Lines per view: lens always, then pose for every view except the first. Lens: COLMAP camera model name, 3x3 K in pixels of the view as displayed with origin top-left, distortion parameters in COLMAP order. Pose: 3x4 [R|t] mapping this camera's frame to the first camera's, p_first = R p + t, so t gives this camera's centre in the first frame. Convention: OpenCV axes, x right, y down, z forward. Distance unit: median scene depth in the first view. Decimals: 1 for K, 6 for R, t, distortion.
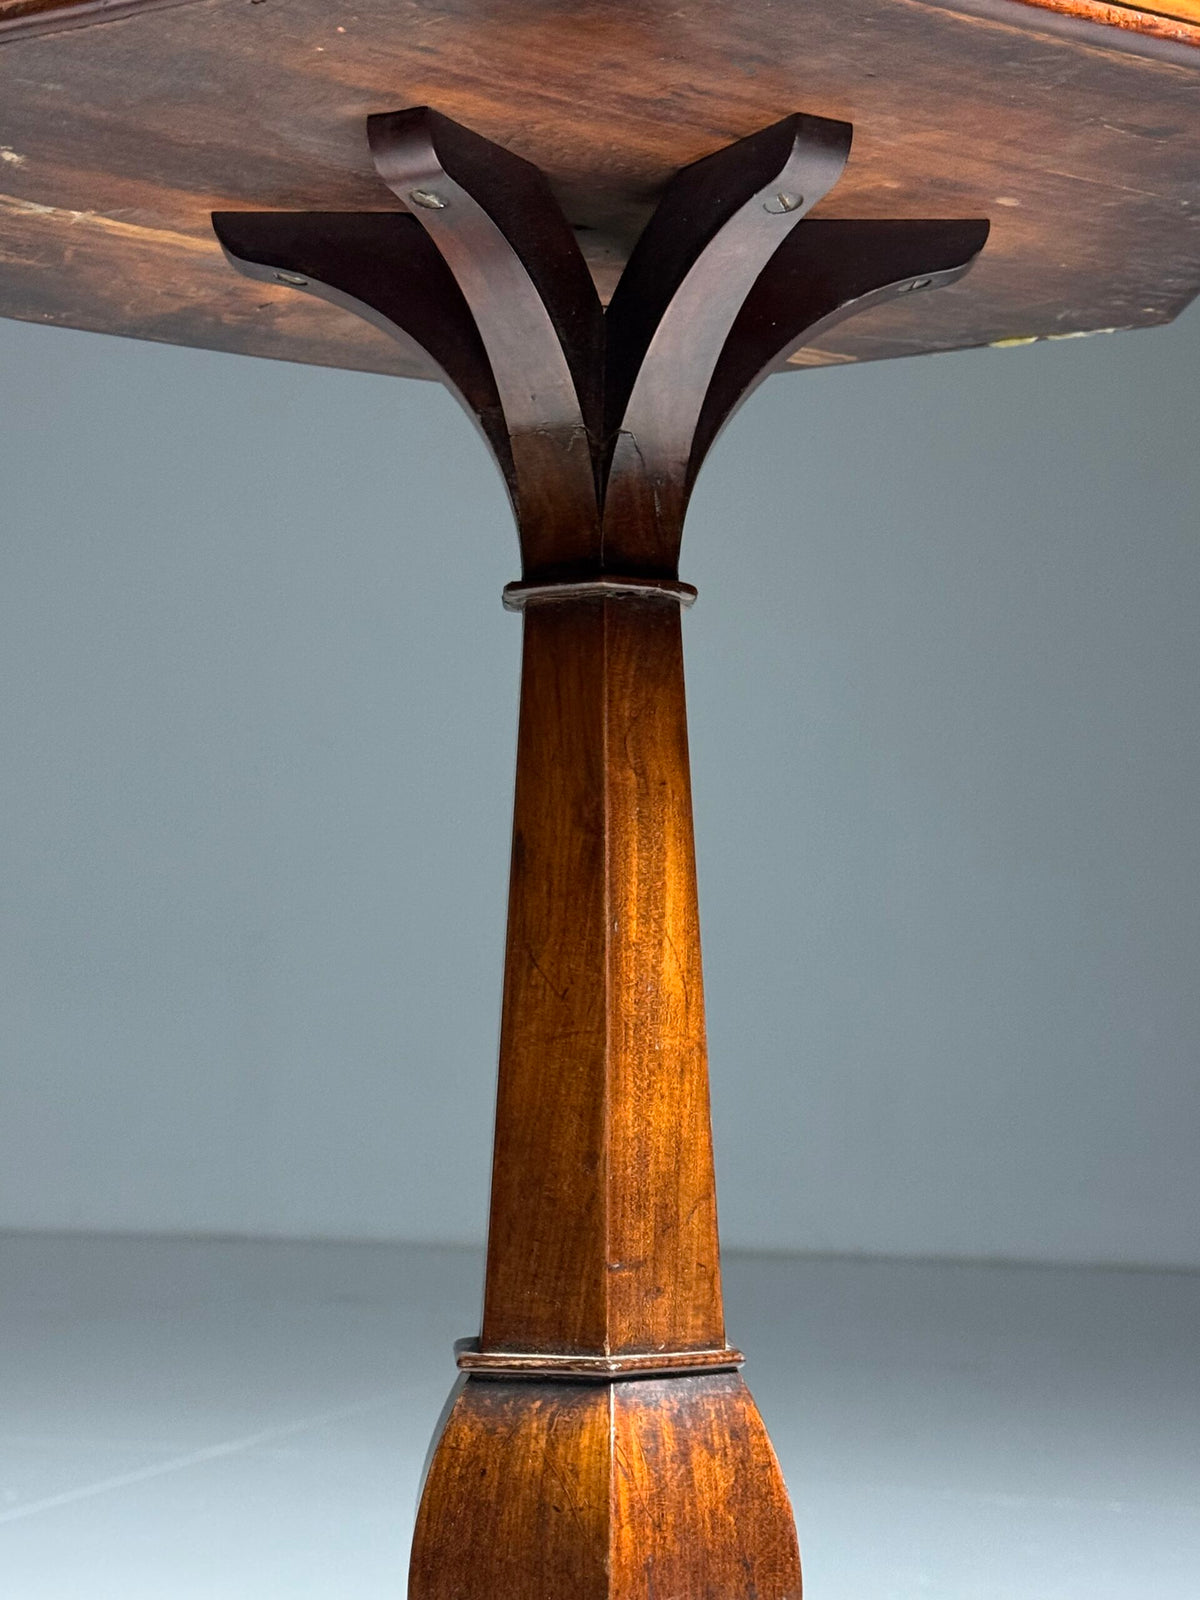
lens RADIAL K [[2731.2, 0, 608.1], [0, 2731.2, 817.0], [0, 0, 1]] dist [0.134872, 0.000000]
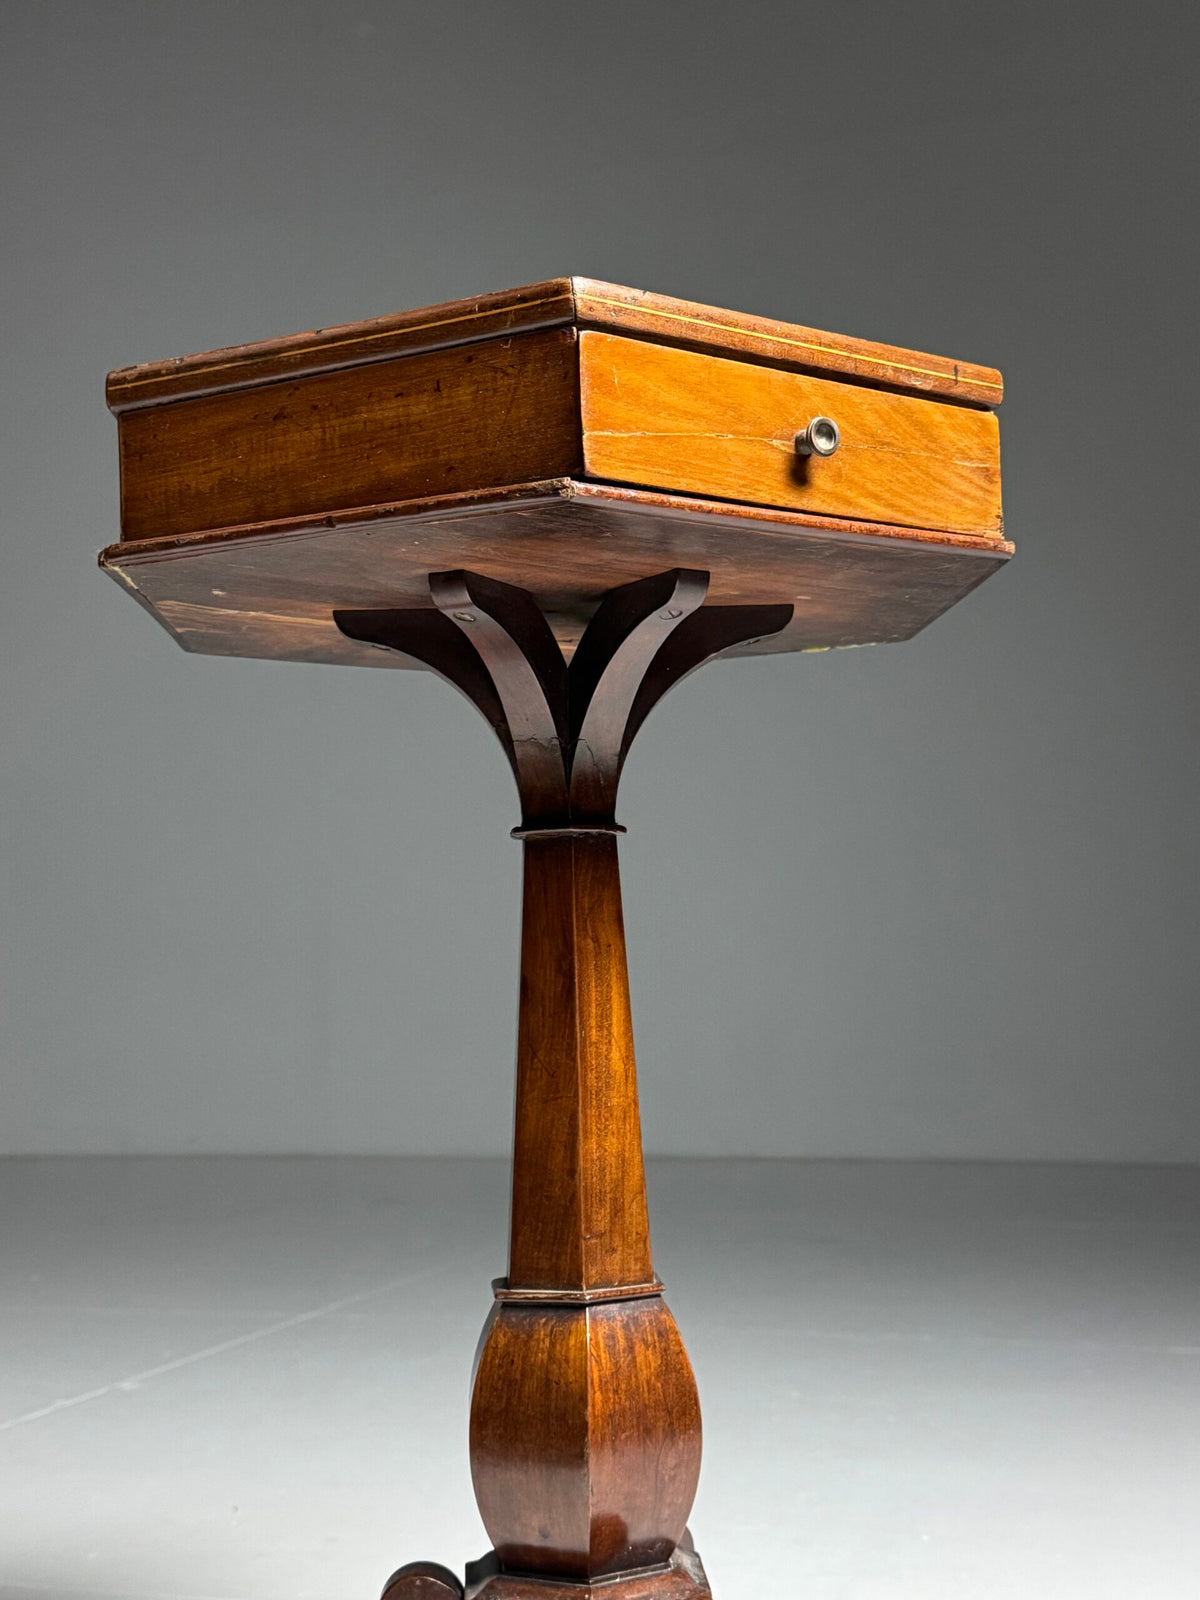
lens RADIAL K [[2034.4, 0, 599.4], [0, 2034.4, 804.5], [0, 0, 1]] dist [0.116990, 0.000000]
pose [[0.999576, -0.023115, 0.017719, -0.006183], [0.023220, 0.999714, -0.005701, -0.094804], [-0.017582, 0.006110, 0.999827, -0.261971]]
